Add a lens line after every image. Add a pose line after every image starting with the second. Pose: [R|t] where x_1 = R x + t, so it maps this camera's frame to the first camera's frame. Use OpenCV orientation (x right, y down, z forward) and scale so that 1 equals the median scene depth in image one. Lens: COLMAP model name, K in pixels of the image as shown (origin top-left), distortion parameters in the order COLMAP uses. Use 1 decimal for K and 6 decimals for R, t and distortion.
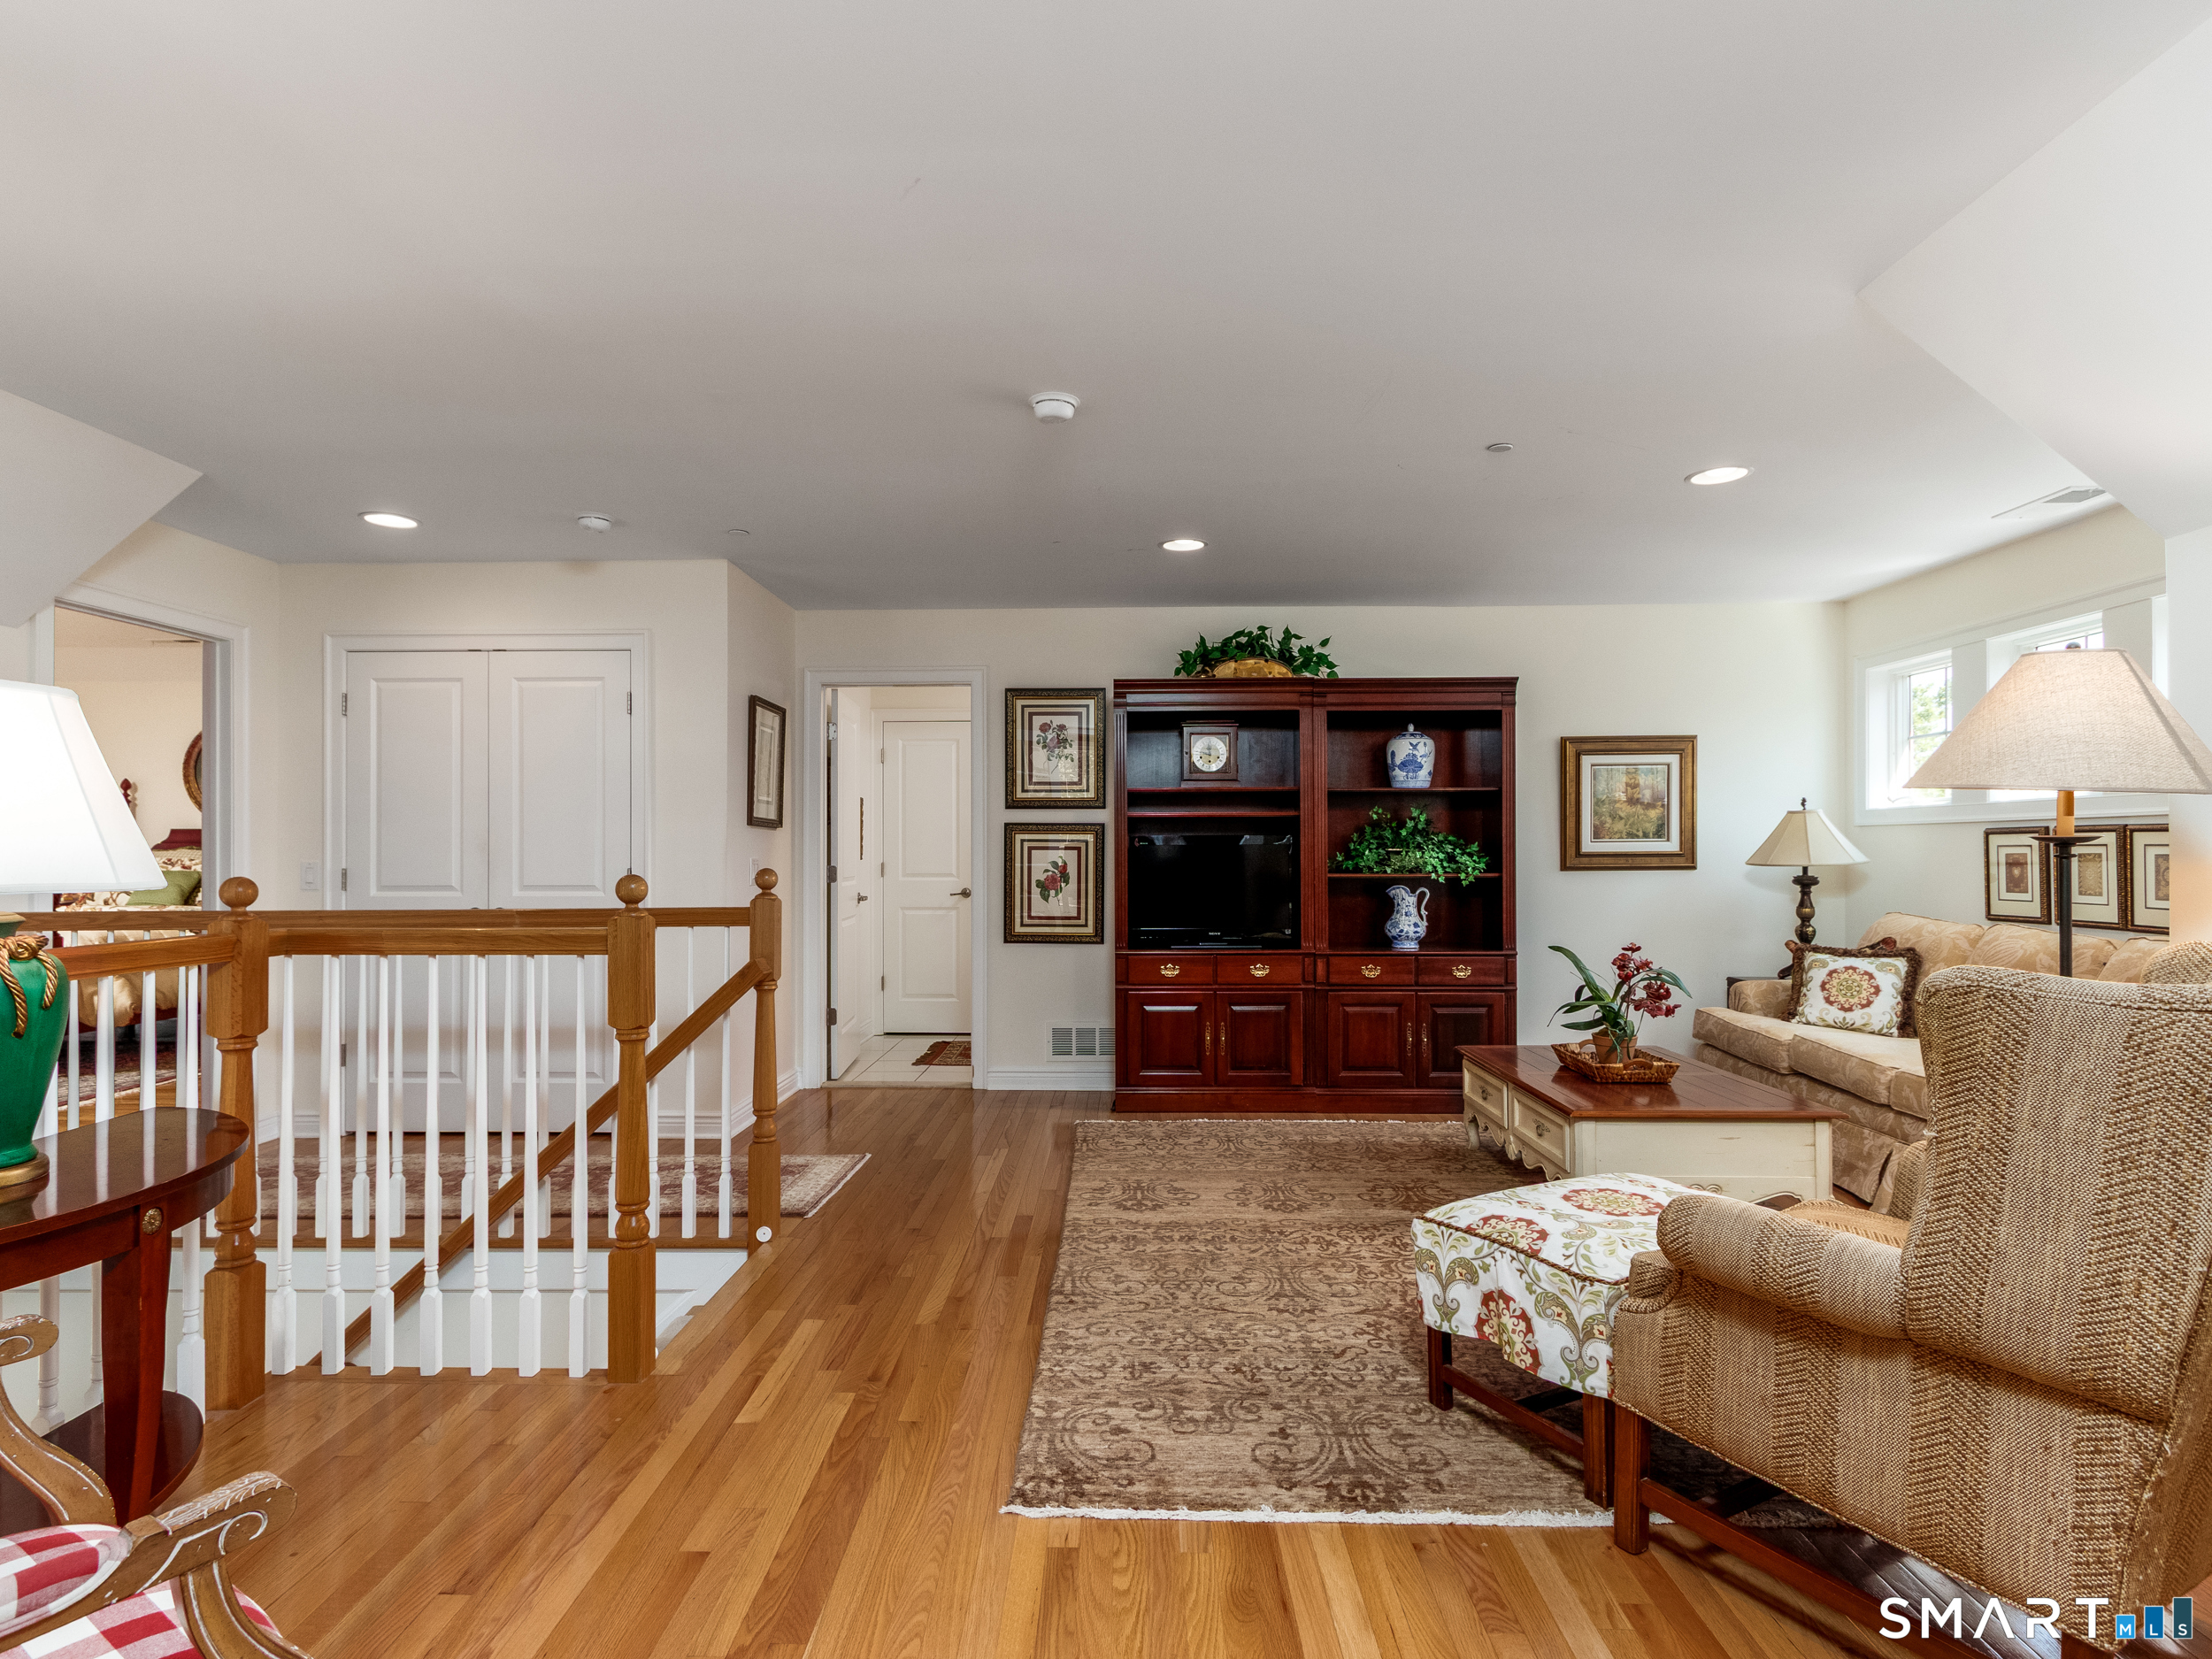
lens RADIAL K [[1147.0, 0, 1103.9], [0, 1147.0, 850.2], [0, 0, 1]] dist [0.006402, 0.000482]
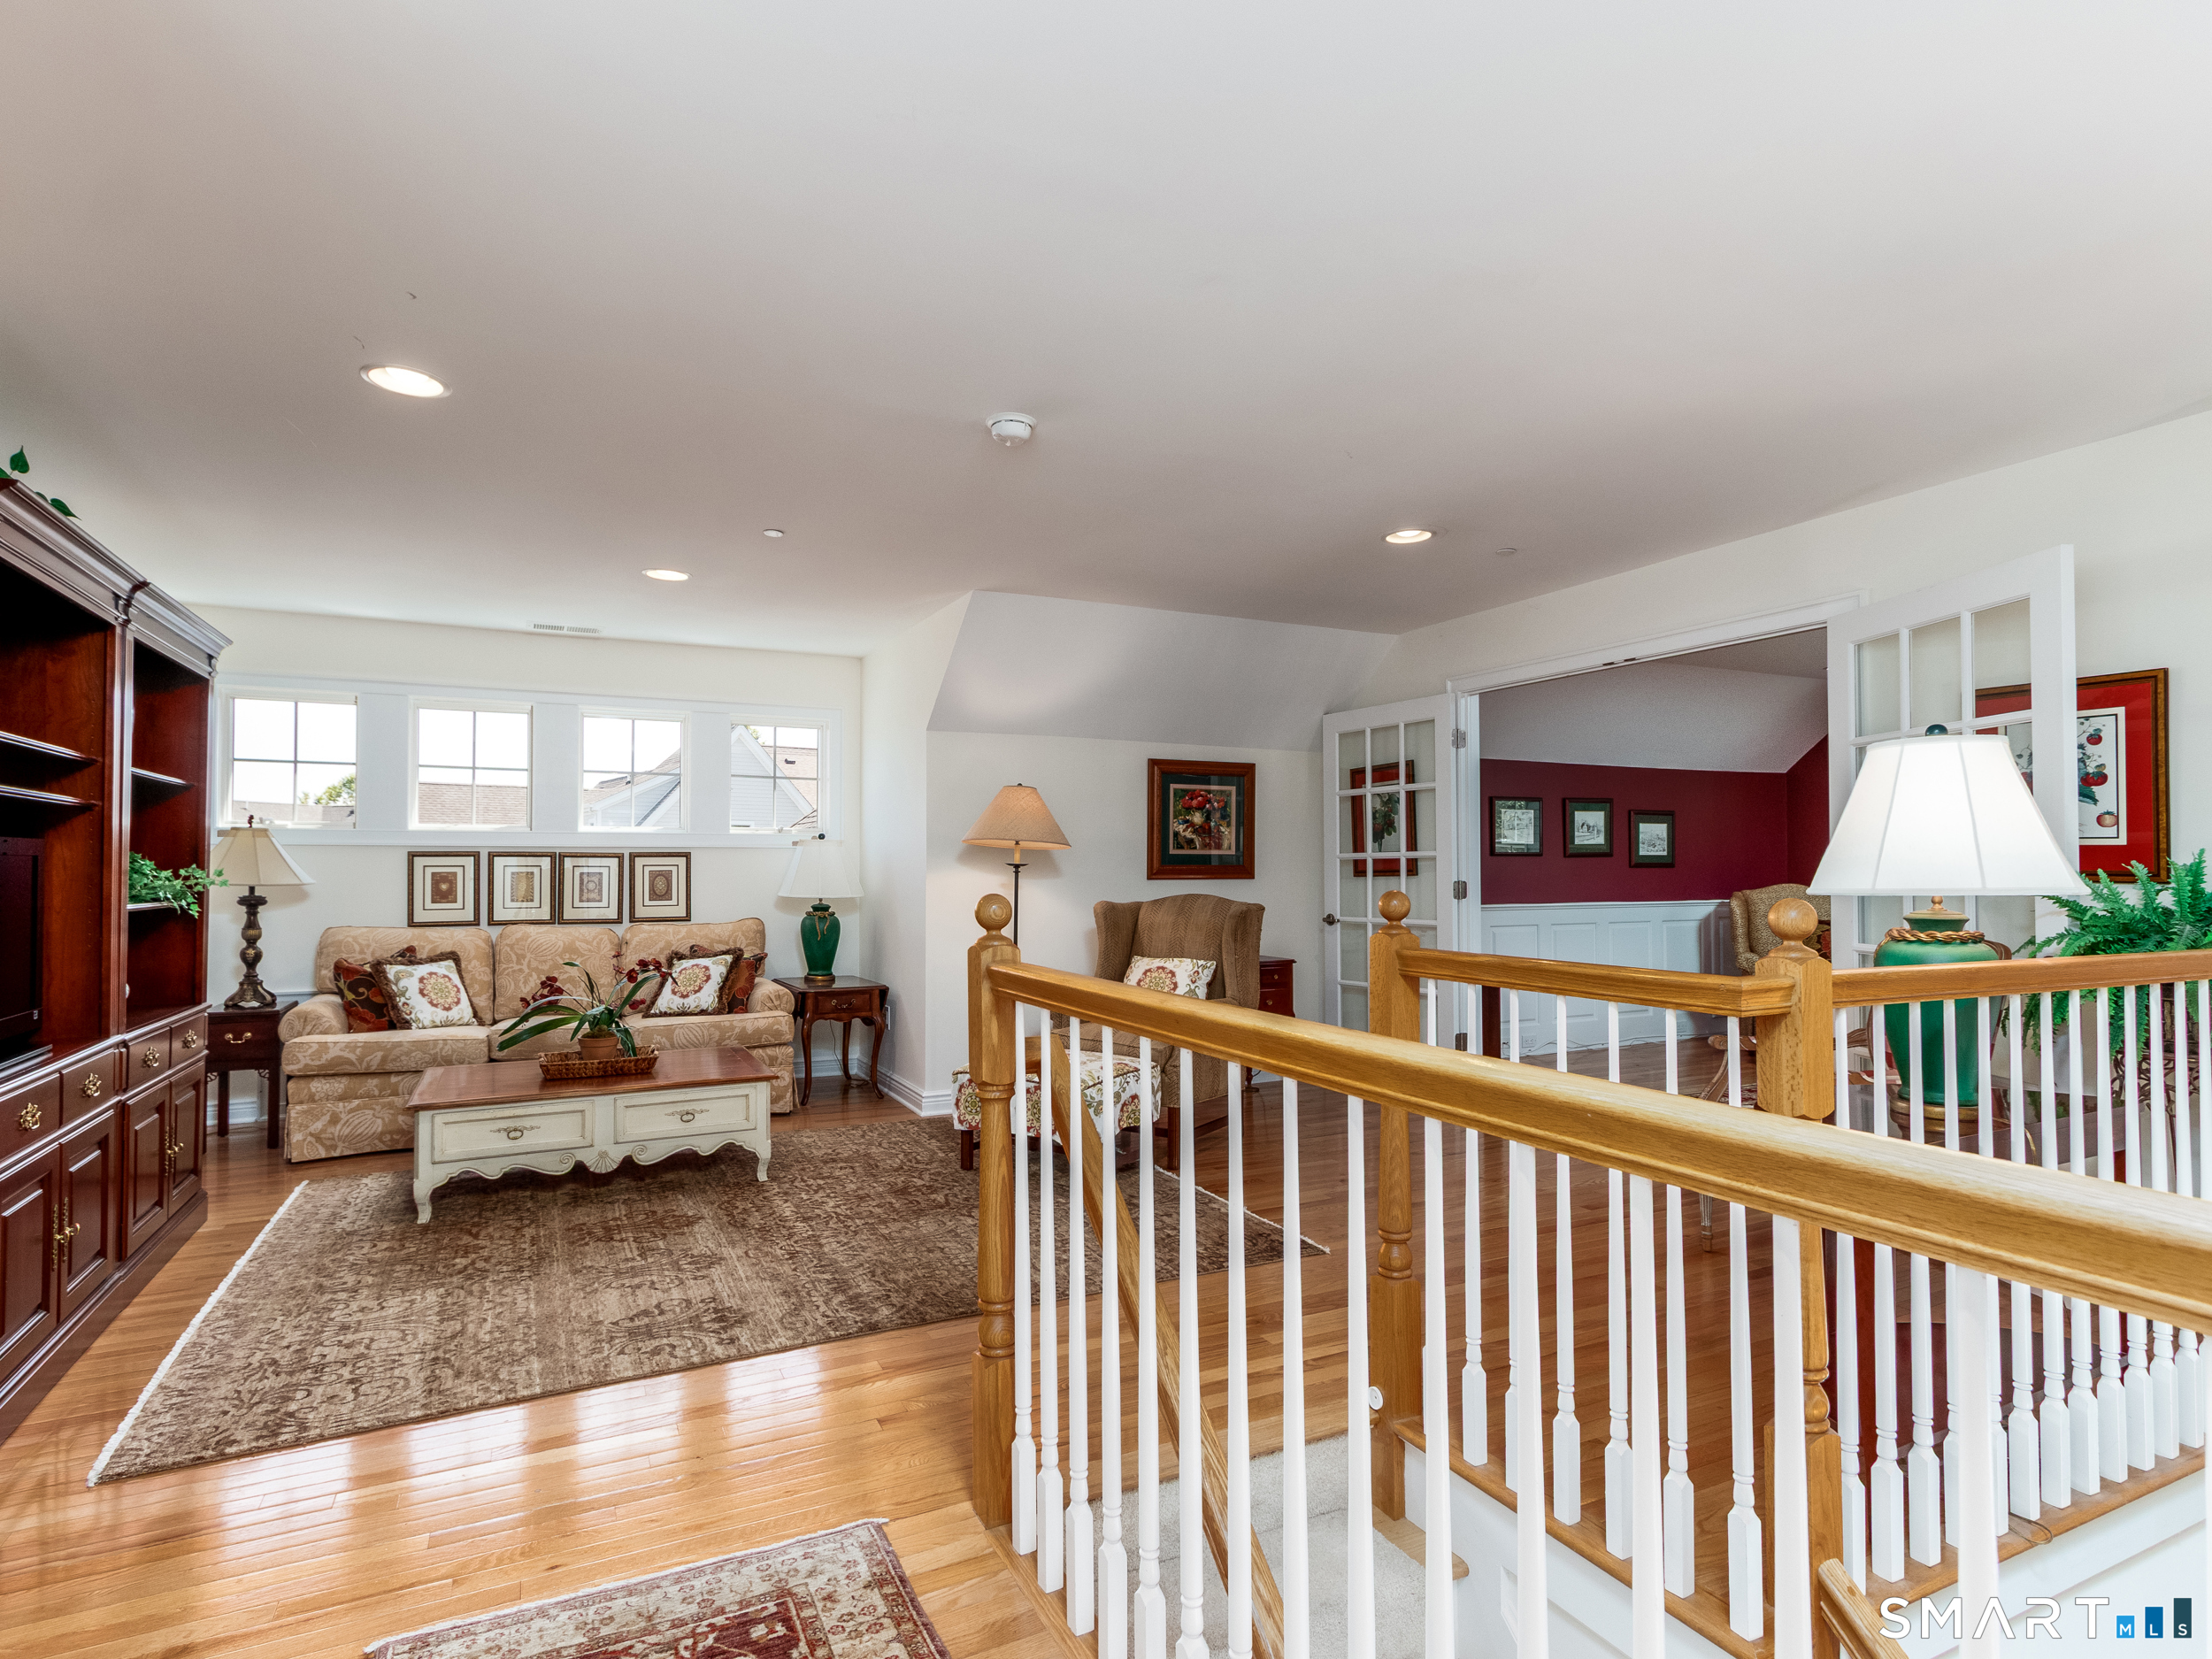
lens RADIAL K [[1147.0, 0, 1103.9], [0, 1147.0, 850.2], [0, 0, 1]] dist [0.006402, 0.000482]
pose [[-0.463167, 0.014883, 0.886146, -0.656777], [-0.000776, 0.999852, -0.017198, 0.000205], [-0.886271, -0.008653, -0.463087, 0.936829]]
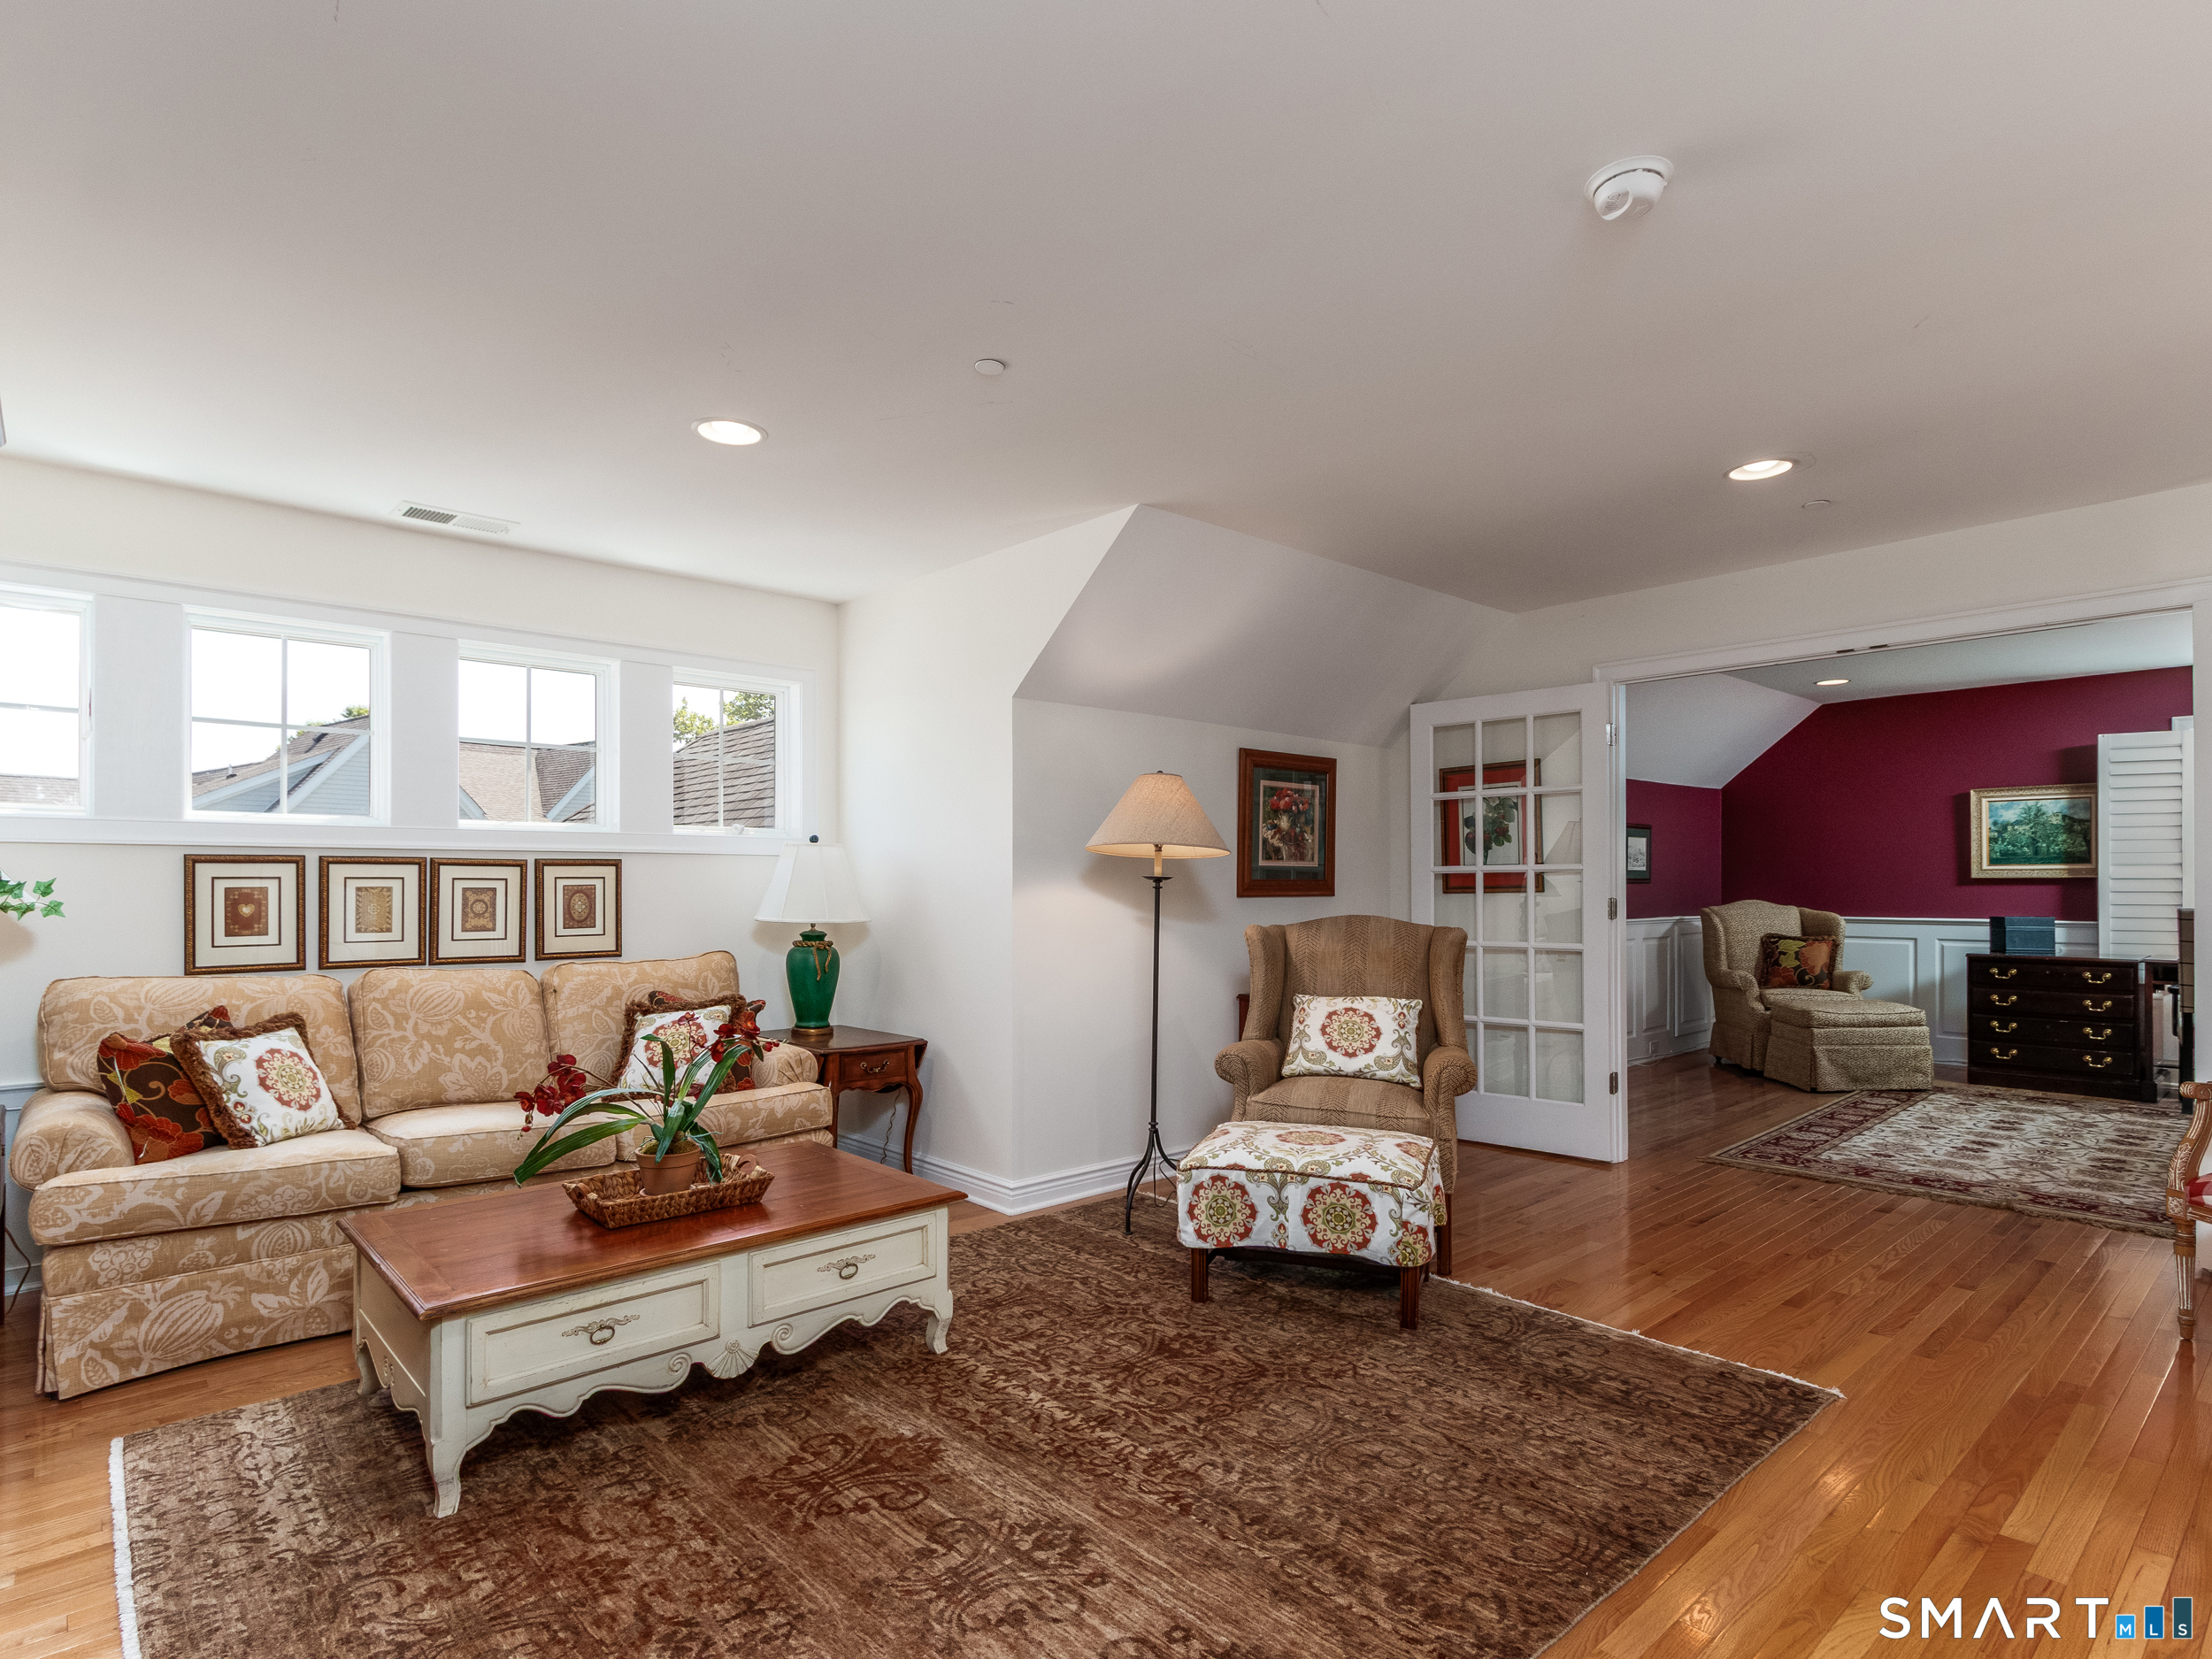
lens RADIAL K [[1163.9, 0, 1103.0], [0, 1163.9, 885.6], [0, 0, 1]] dist [0.005996, -0.001164]
pose [[-0.685534, 0.000025, 0.728040, -0.212205], [-0.001146, 0.999999, -0.001114, 0.001985], [-0.728039, -0.001597, -0.685534, 1.116526]]
